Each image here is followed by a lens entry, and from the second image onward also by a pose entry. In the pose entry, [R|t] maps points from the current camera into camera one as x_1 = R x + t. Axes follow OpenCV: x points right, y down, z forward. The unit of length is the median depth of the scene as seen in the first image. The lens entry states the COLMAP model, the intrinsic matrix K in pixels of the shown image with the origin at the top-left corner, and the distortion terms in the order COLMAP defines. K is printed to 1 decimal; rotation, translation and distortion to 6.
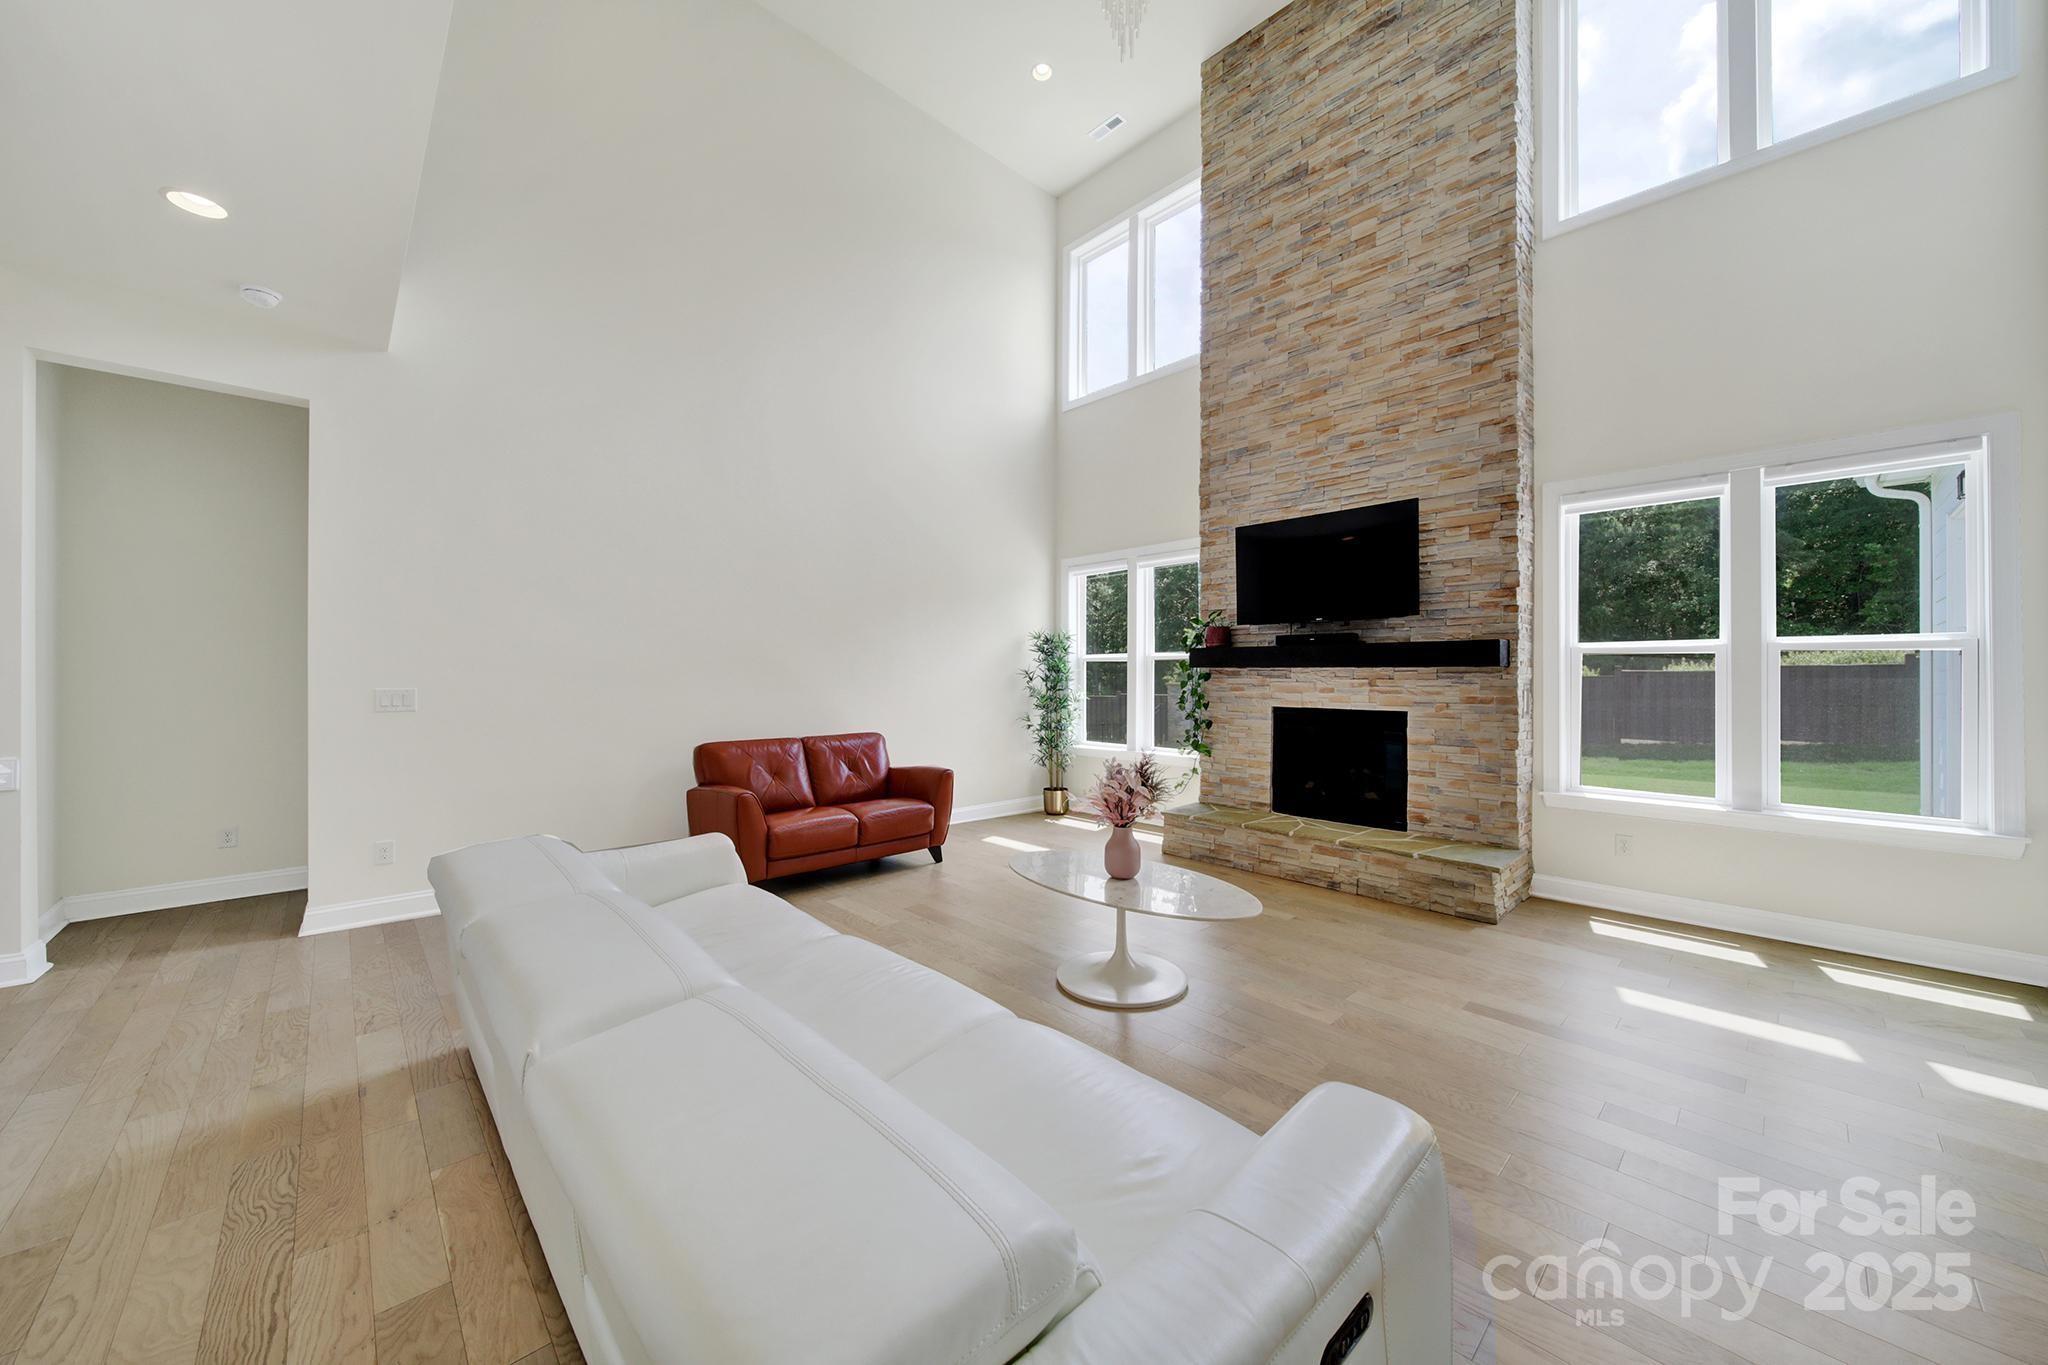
lens RADIAL K [[736.0, 0, 981.7], [0, 736.0, 667.6], [0, 0, 1]] dist [0.000551, -0.000118]
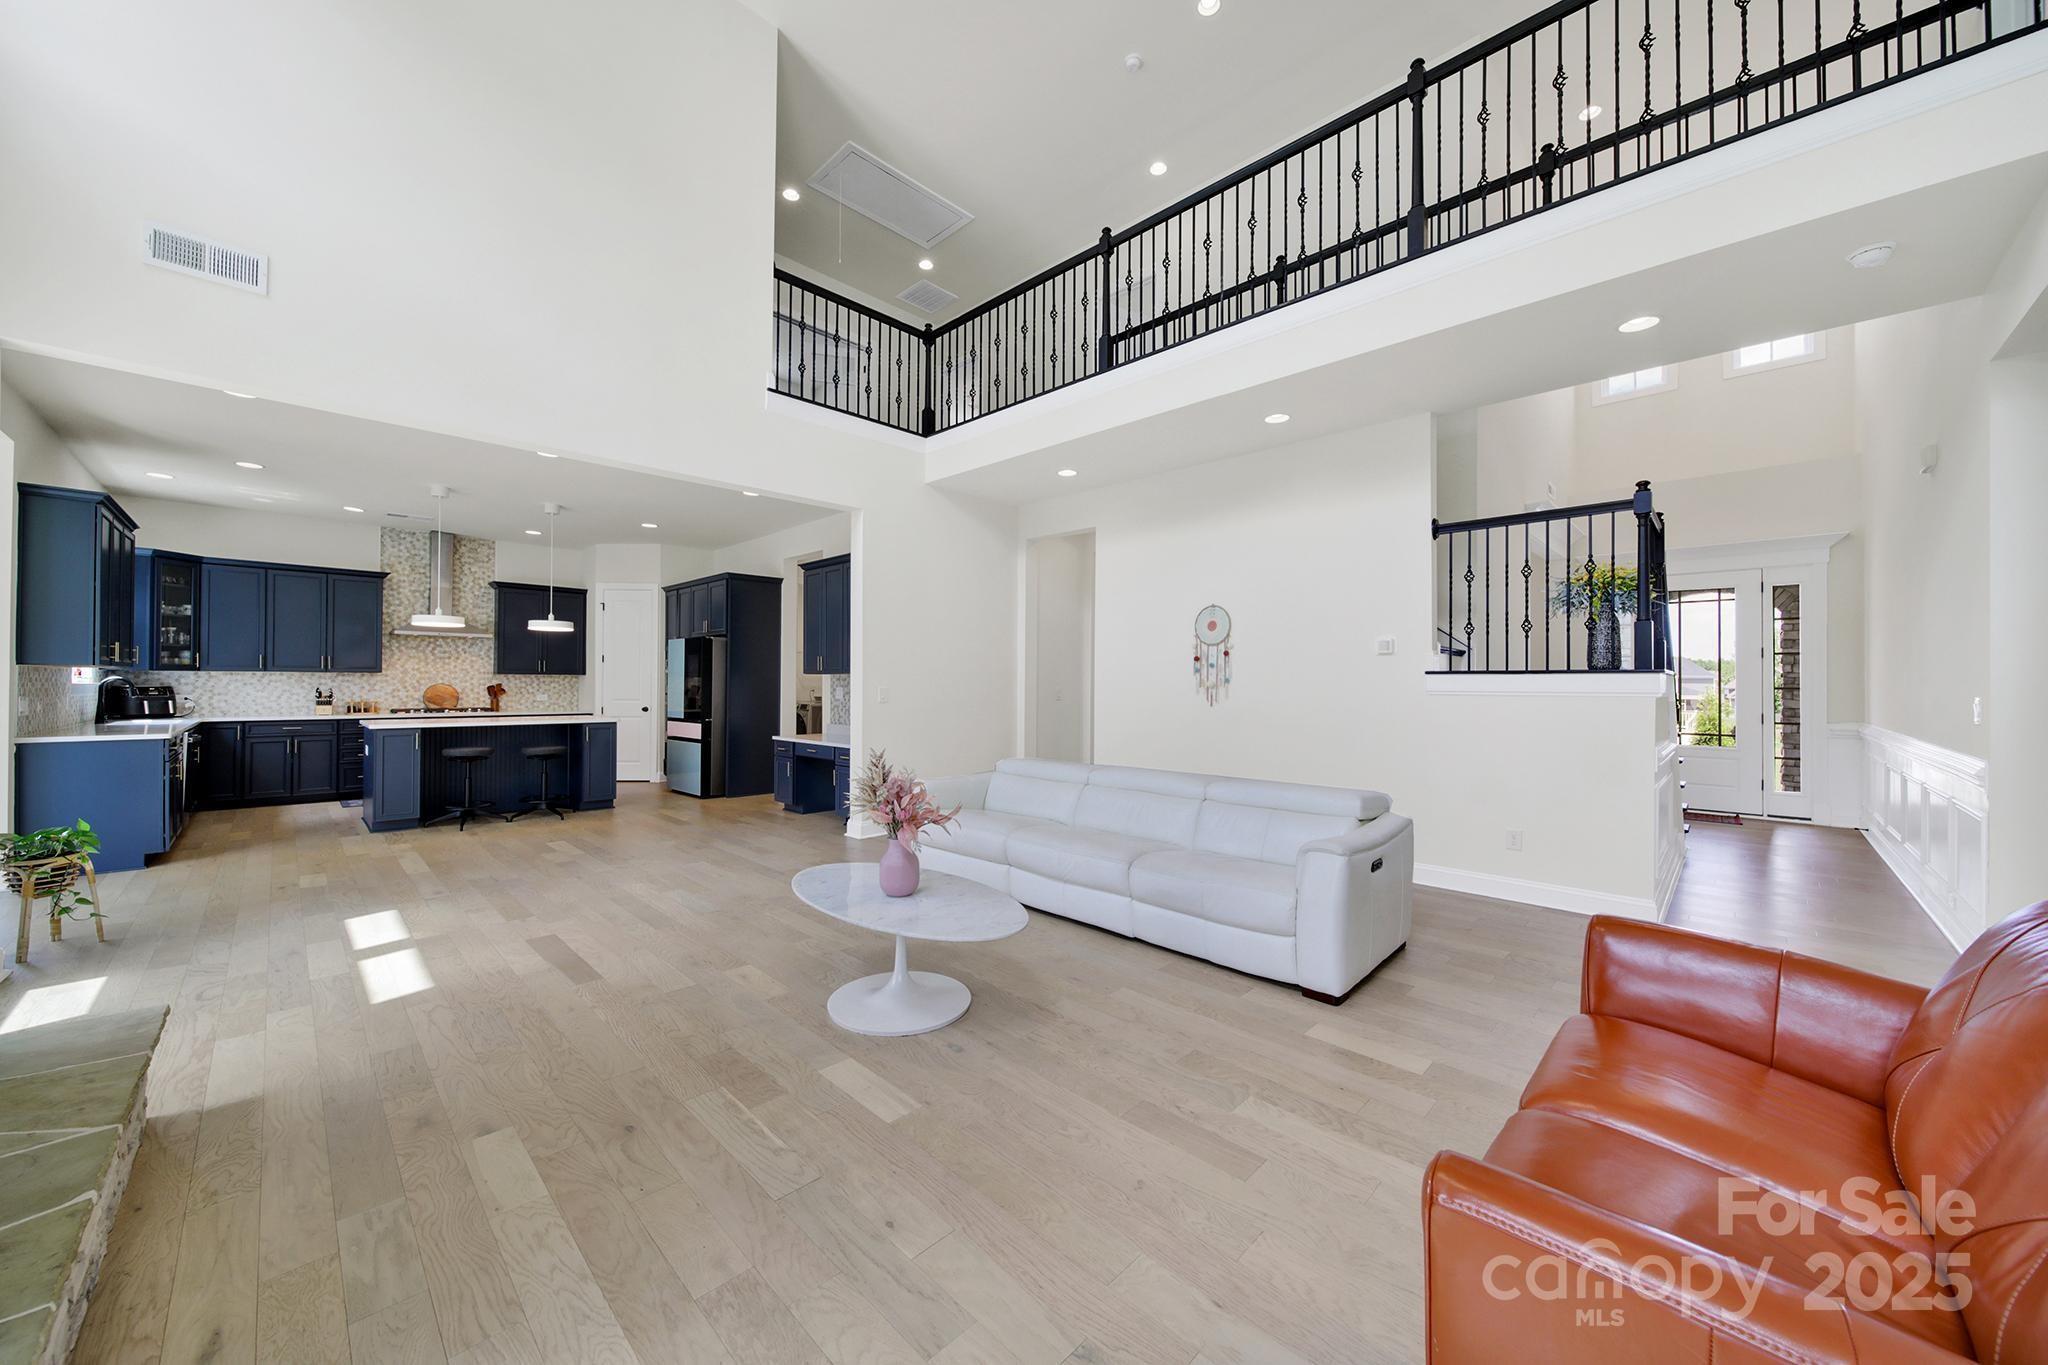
lens RADIAL K [[733.6, 0, 1024.8], [0, 733.6, 676.4], [0, 0, 1]] dist [-0.000889, -0.000532]
pose [[-0.997465, -0.009570, -0.070515, 0.066360], [-0.007897, 0.999682, -0.023958, 0.021786], [0.070721, -0.023340, -0.997223, 1.202718]]
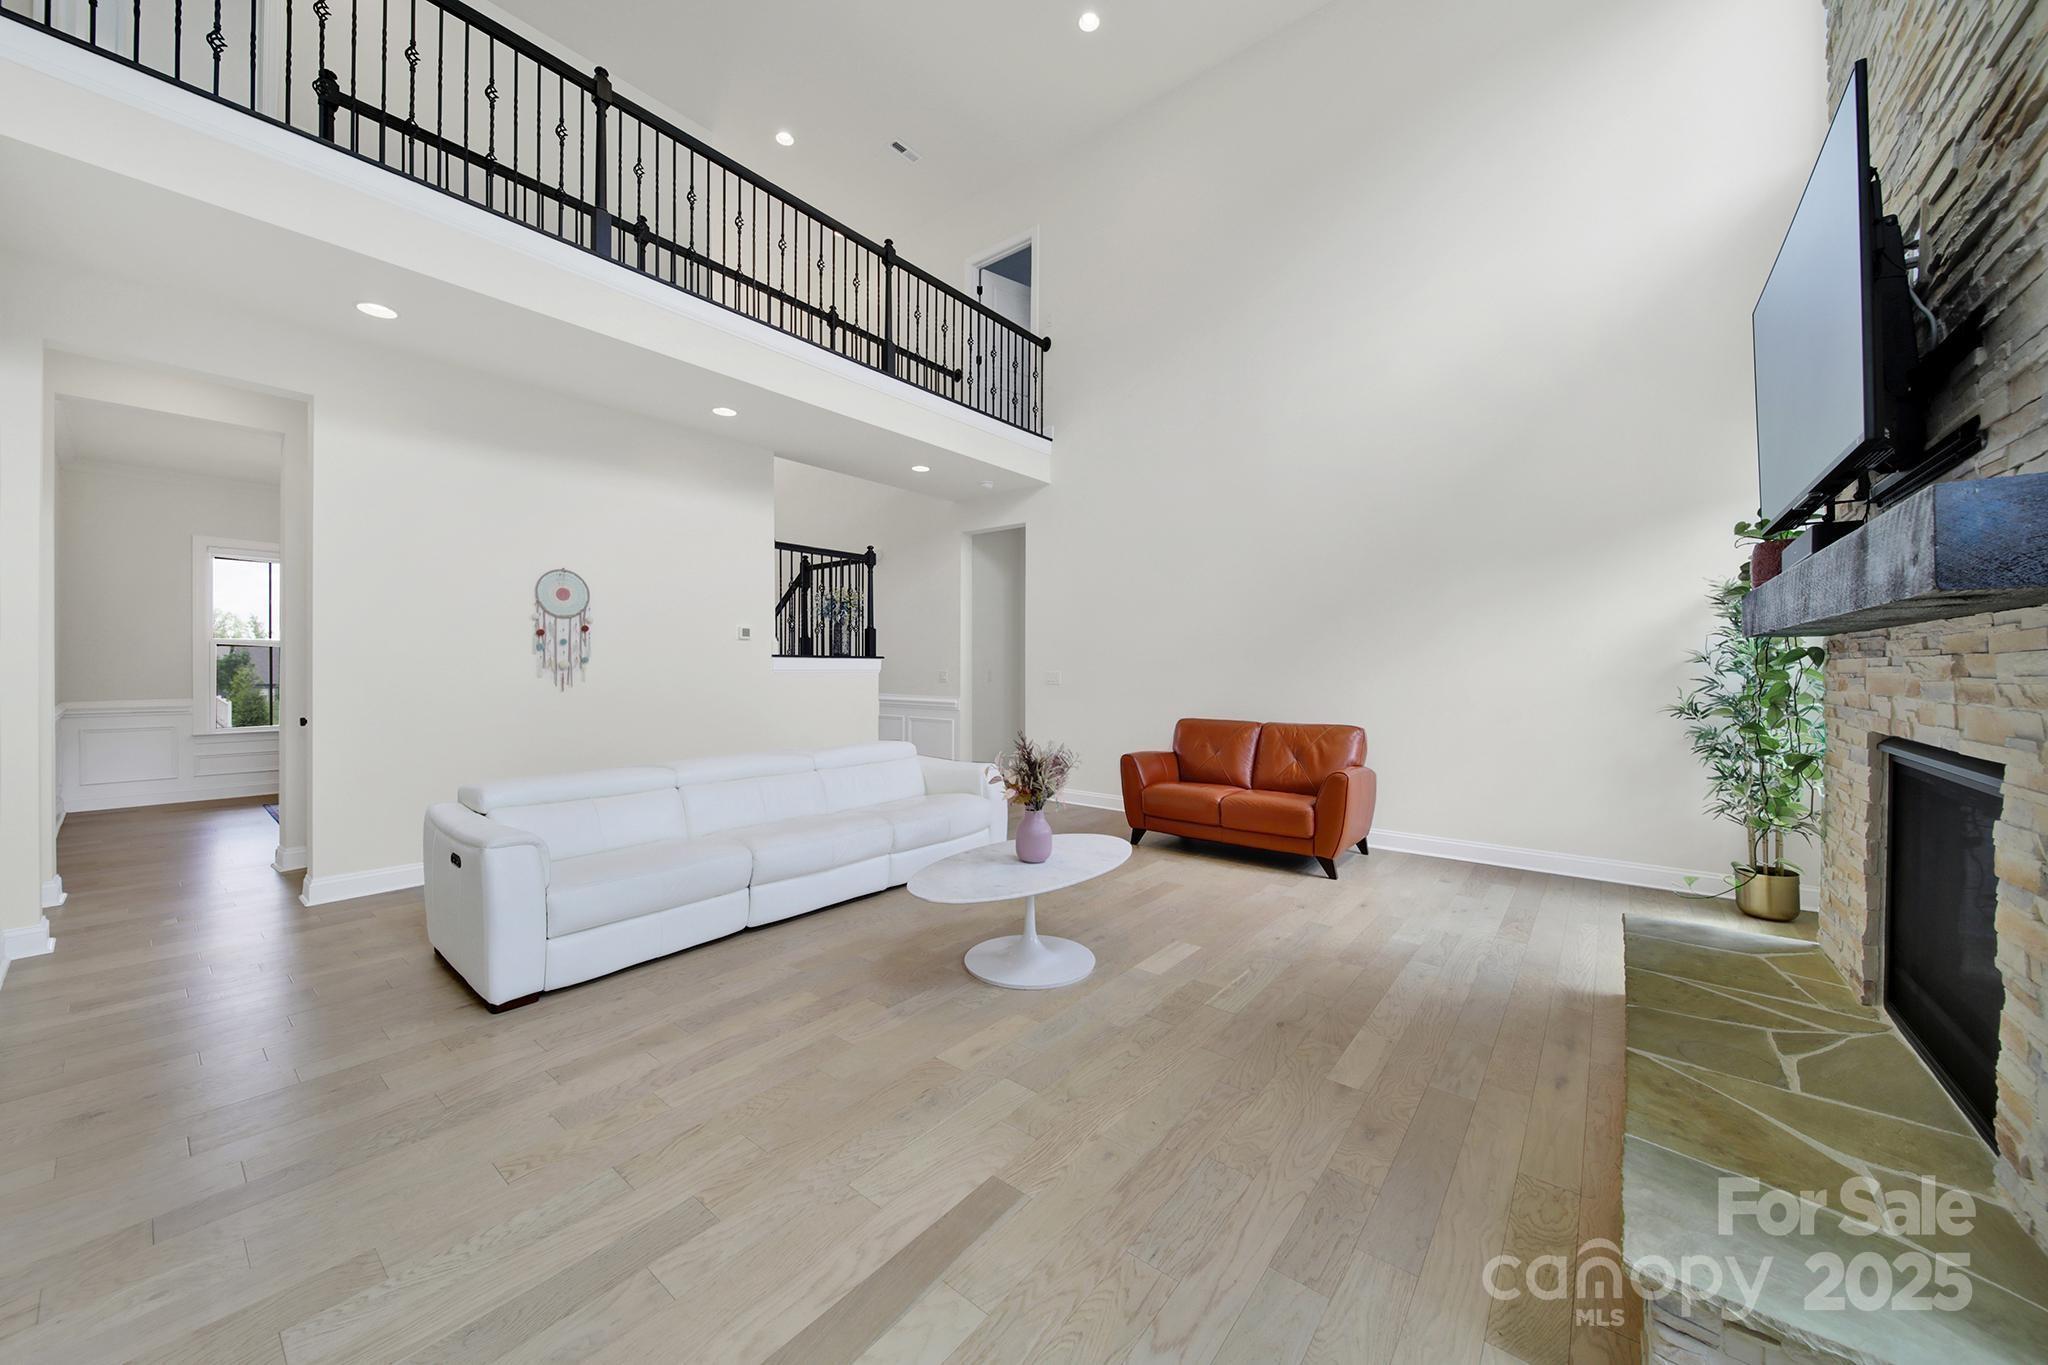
lens RADIAL K [[715.6, 0, 1035.4], [0, 715.6, 672.4], [0, 0, 1]] dist [-0.000509, 0.000035]
pose [[0.165116, 0.002114, -0.986272, 0.712994], [0.010461, 0.999938, 0.003894, 0.017065], [0.986219, -0.010961, 0.165084, 0.530700]]
